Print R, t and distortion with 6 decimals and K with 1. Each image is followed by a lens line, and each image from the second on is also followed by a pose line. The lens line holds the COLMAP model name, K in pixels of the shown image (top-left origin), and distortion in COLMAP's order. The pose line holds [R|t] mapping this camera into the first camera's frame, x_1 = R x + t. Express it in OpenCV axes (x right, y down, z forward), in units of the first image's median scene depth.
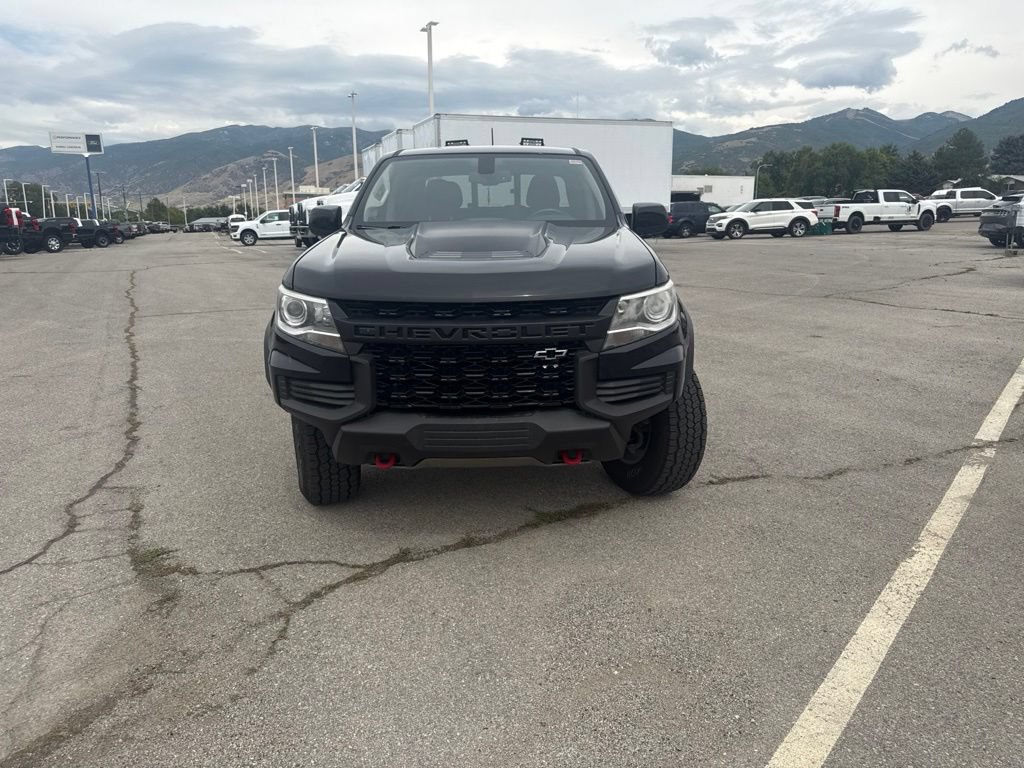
lens RADIAL K [[727.1, 0, 516.0], [0, 727.1, 381.3], [0, 0, 1]] dist [0.017645, -0.022968]
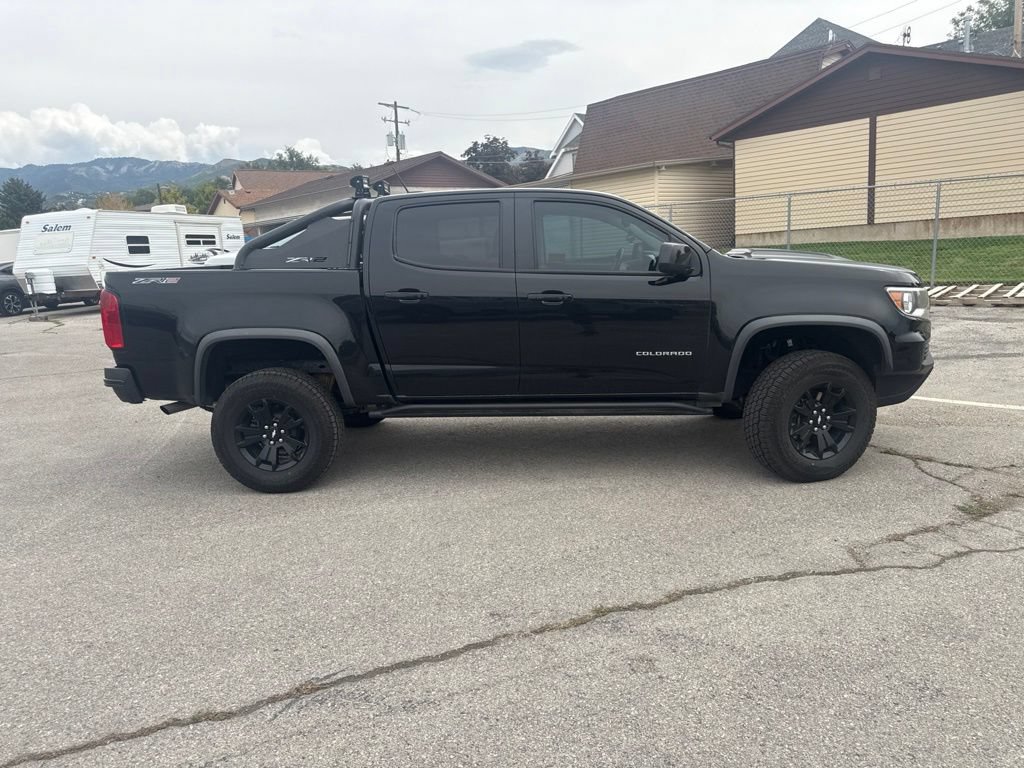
lens RADIAL K [[727.1, 0, 516.4], [0, 727.1, 386.9], [0, 0, 1]] dist [0.017645, -0.022968]
pose [[0.076896, -0.183117, 0.980079, -1.518771], [0.275607, 0.948592, 0.155610, -0.316855], [-0.958190, 0.258150, 0.123411, 1.351684]]
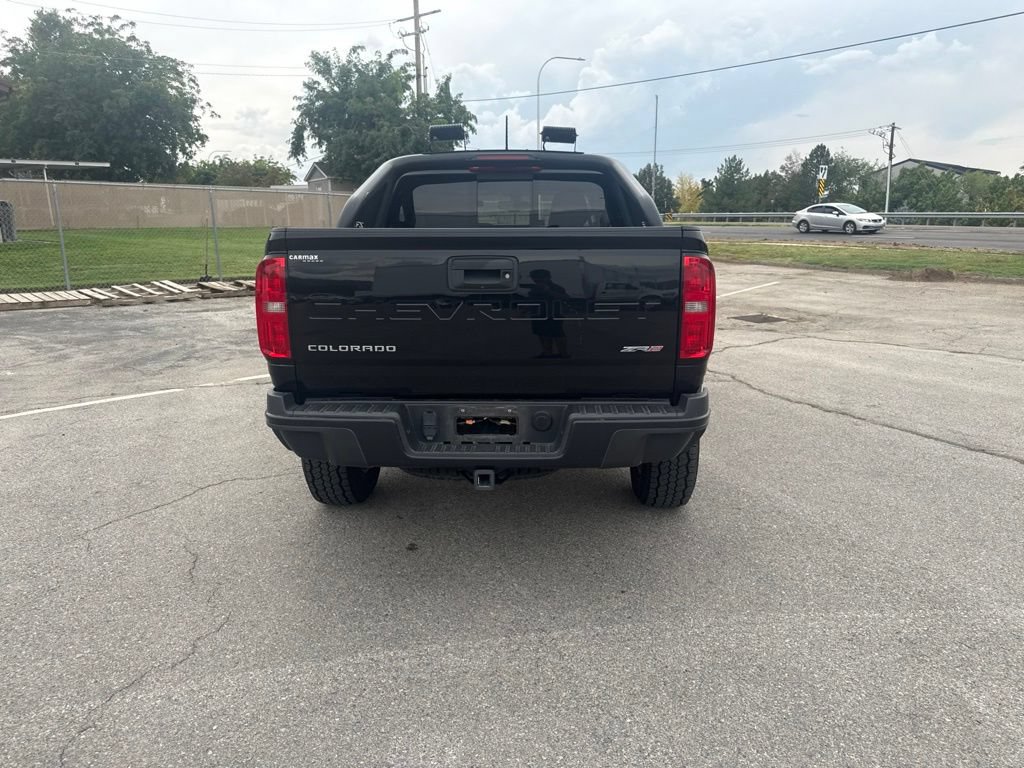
lens RADIAL K [[727.1, 0, 514.4], [0, 727.1, 384.2], [0, 0, 1]] dist [0.017645, -0.022968]
pose [[-0.999103, 0.006631, 0.041823, -0.114118], [0.023907, 0.903536, 0.427844, -0.679559], [-0.034952, 0.428460, -0.902885, 2.886860]]
